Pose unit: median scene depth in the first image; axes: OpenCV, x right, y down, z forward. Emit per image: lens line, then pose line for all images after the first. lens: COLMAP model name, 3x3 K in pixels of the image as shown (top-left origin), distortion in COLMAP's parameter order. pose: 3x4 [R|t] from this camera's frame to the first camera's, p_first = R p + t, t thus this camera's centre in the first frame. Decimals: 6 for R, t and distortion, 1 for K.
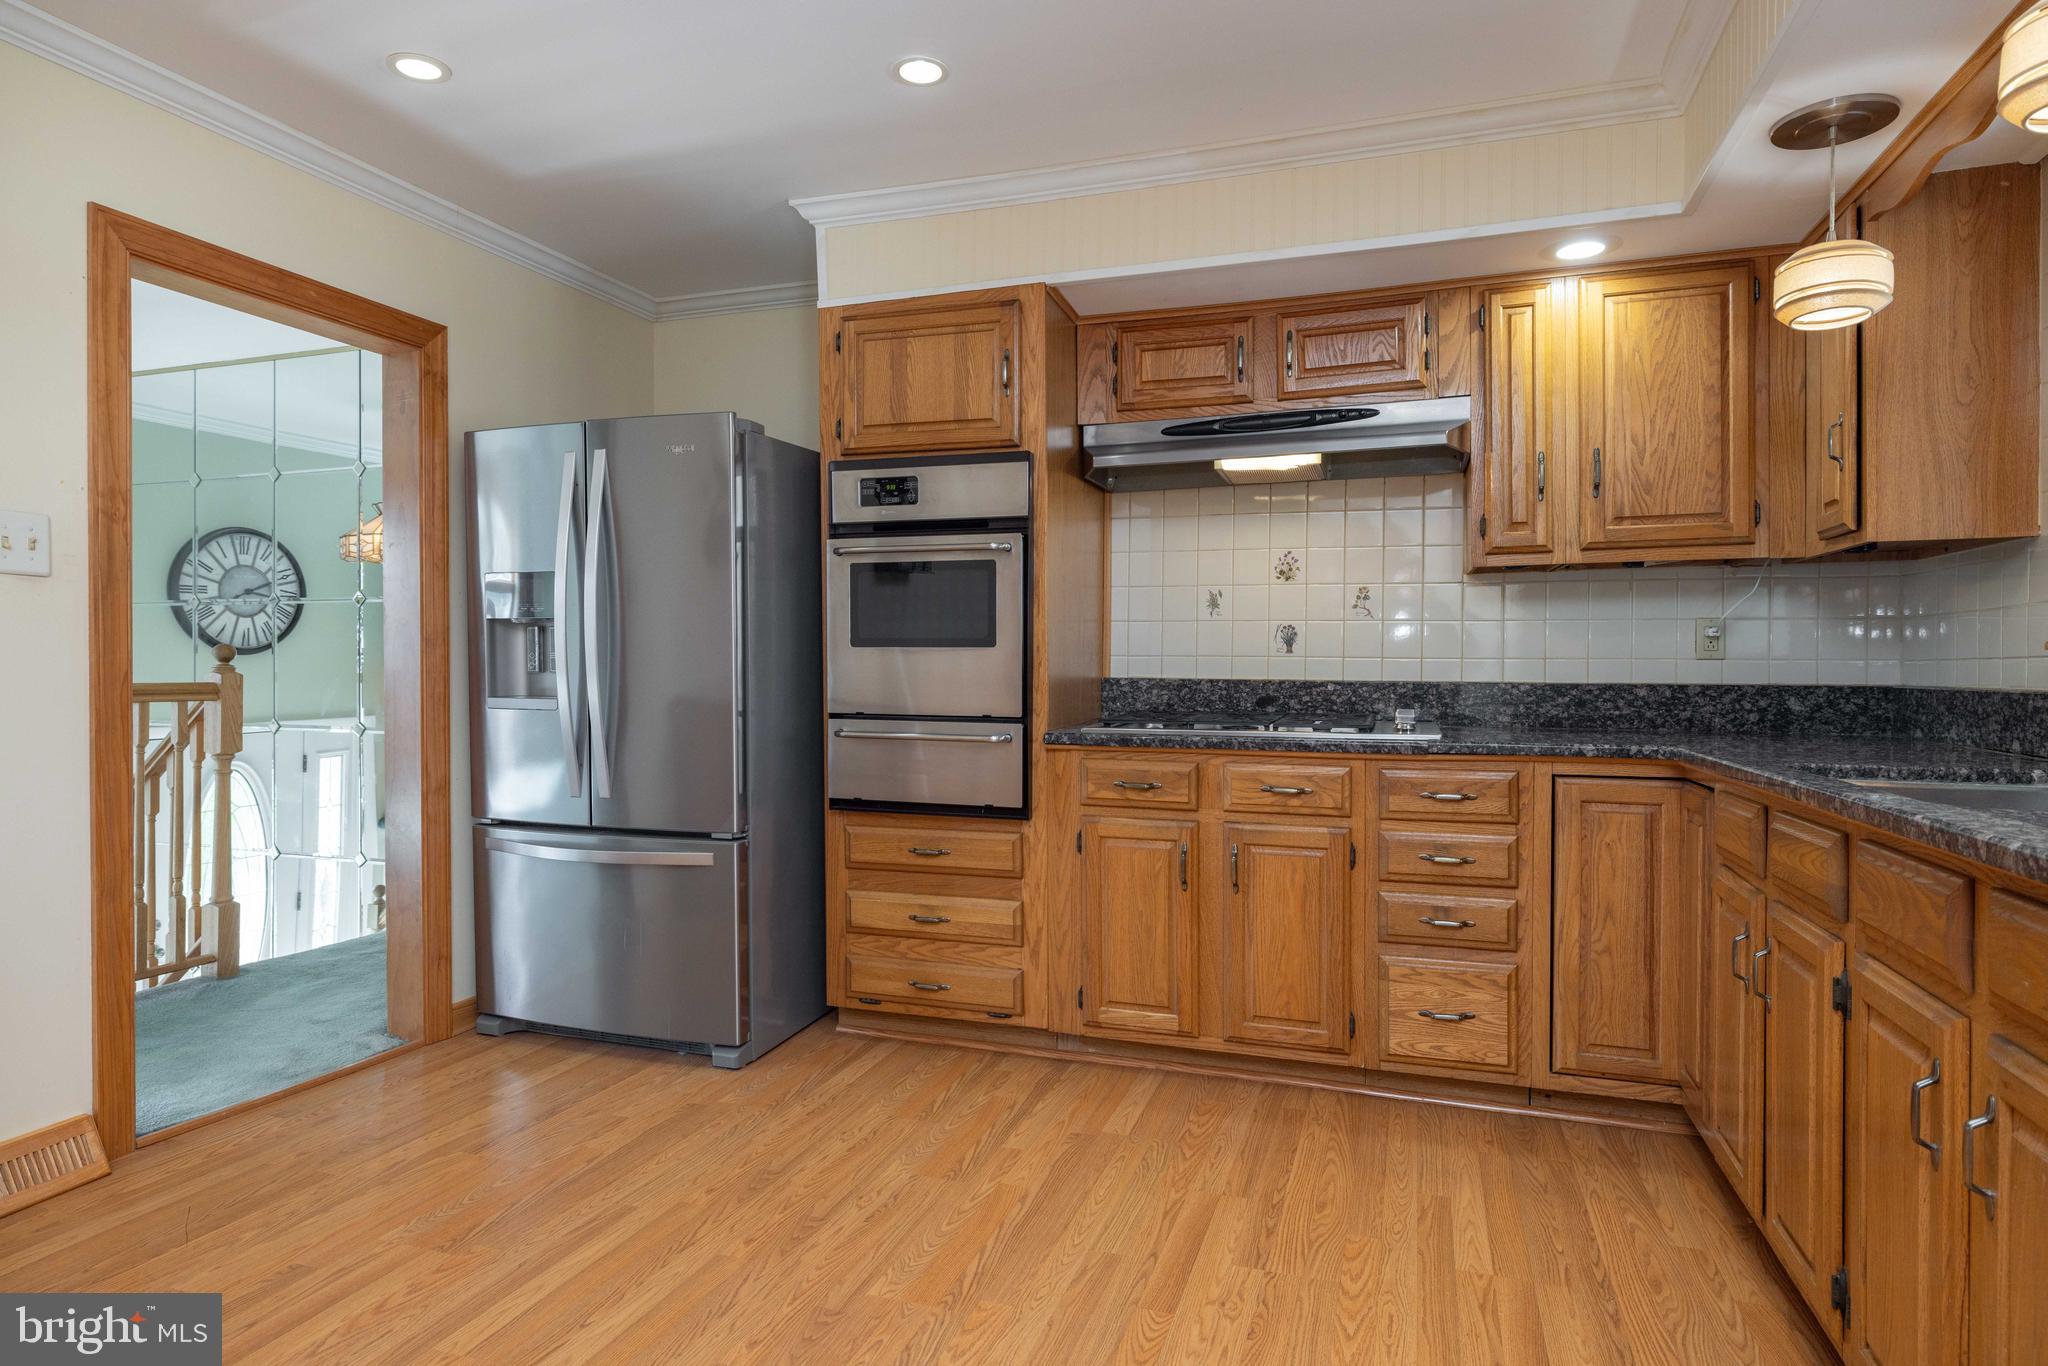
lens RADIAL K [[1137.6, 0, 1020.5], [0, 1137.6, 677.2], [0, 0, 1]] dist [-0.001679, -0.000551]
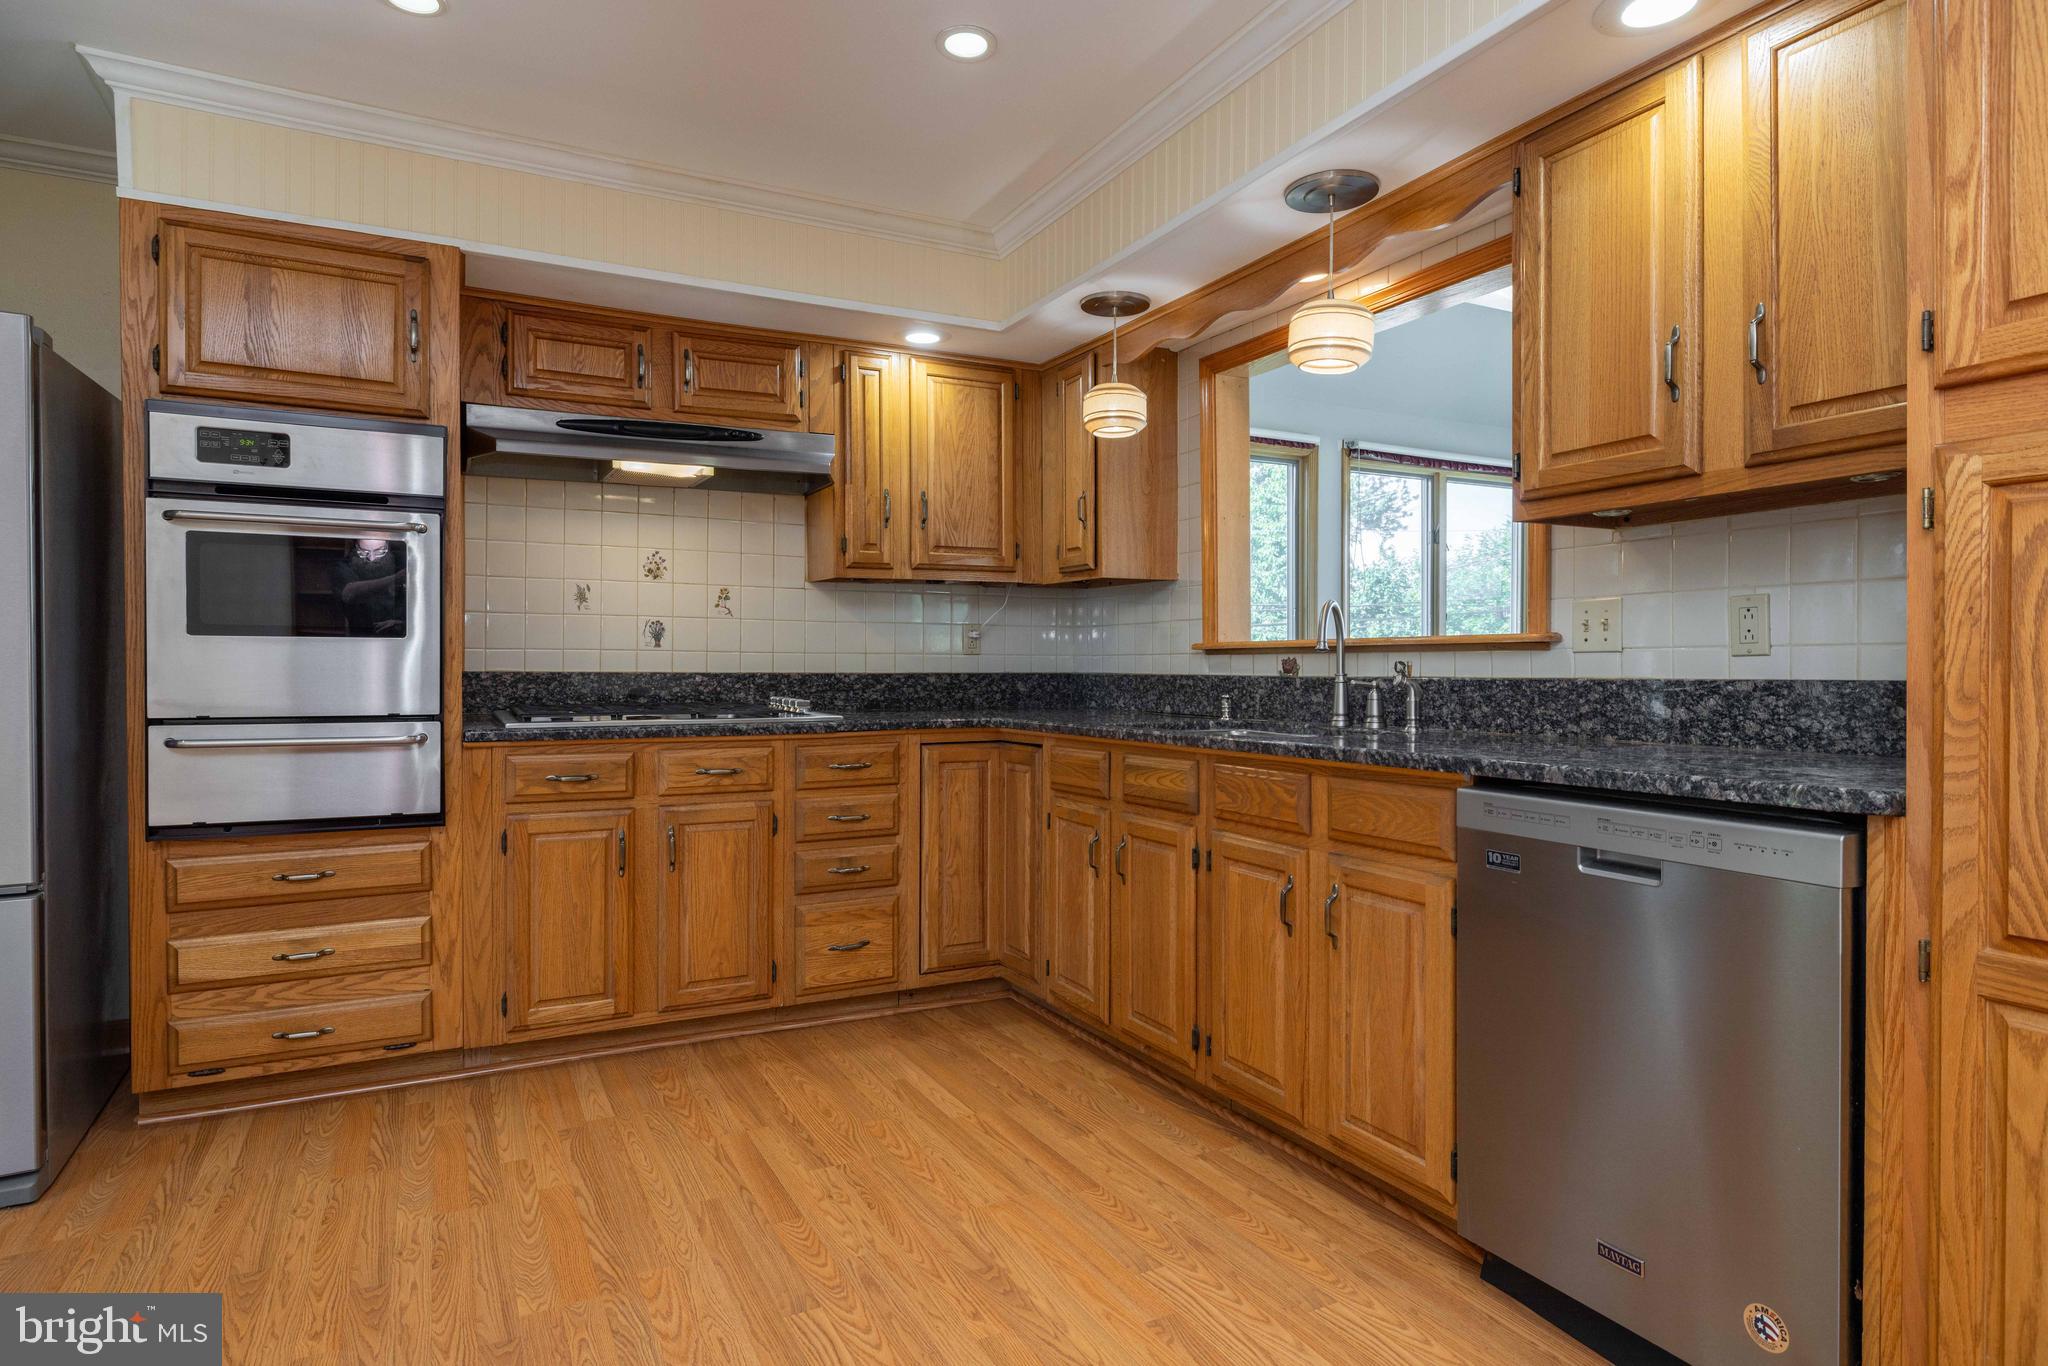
lens RADIAL K [[1137.6, 0, 1020.0], [0, 1137.6, 675.6], [0, 0, 1]] dist [-0.001679, -0.000551]
pose [[0.690769, -0.009751, 0.723010, -0.349882], [0.007073, 0.999952, 0.006729, 0.000745], [-0.723041, 0.000466, 0.690805, 0.024037]]
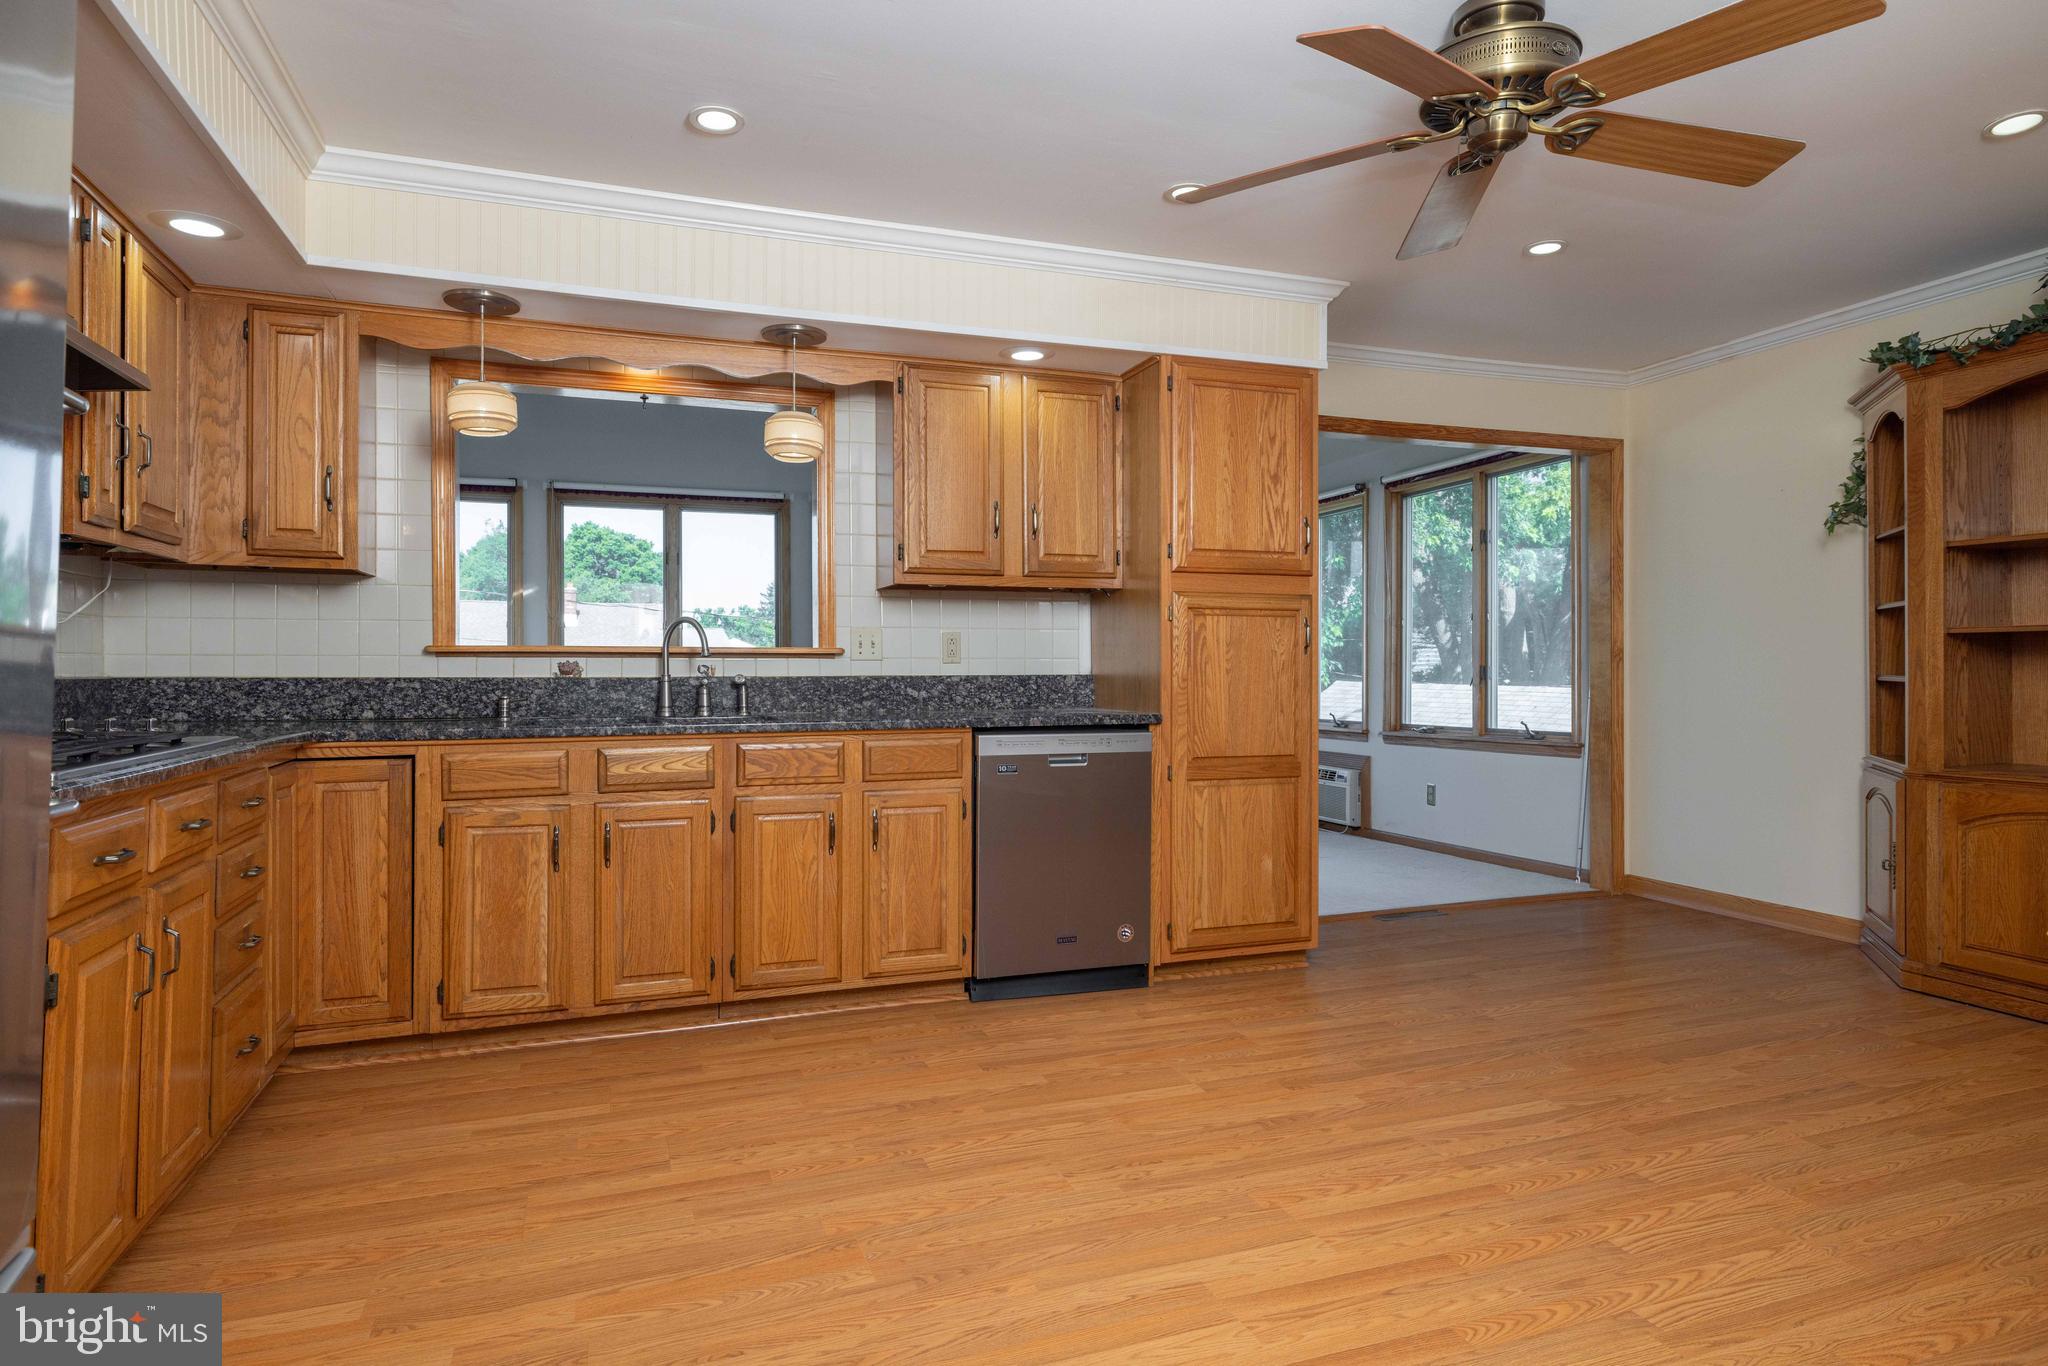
lens RADIAL K [[1137.6, 0, 1016.3], [0, 1137.6, 670.7], [0, 0, 1]] dist [-0.001679, -0.000551]
pose [[-0.632333, -0.005157, 0.774680, -0.657249], [0.002346, 0.999961, 0.008572, -0.006305], [-0.774693, 0.007238, -0.632296, 1.016020]]
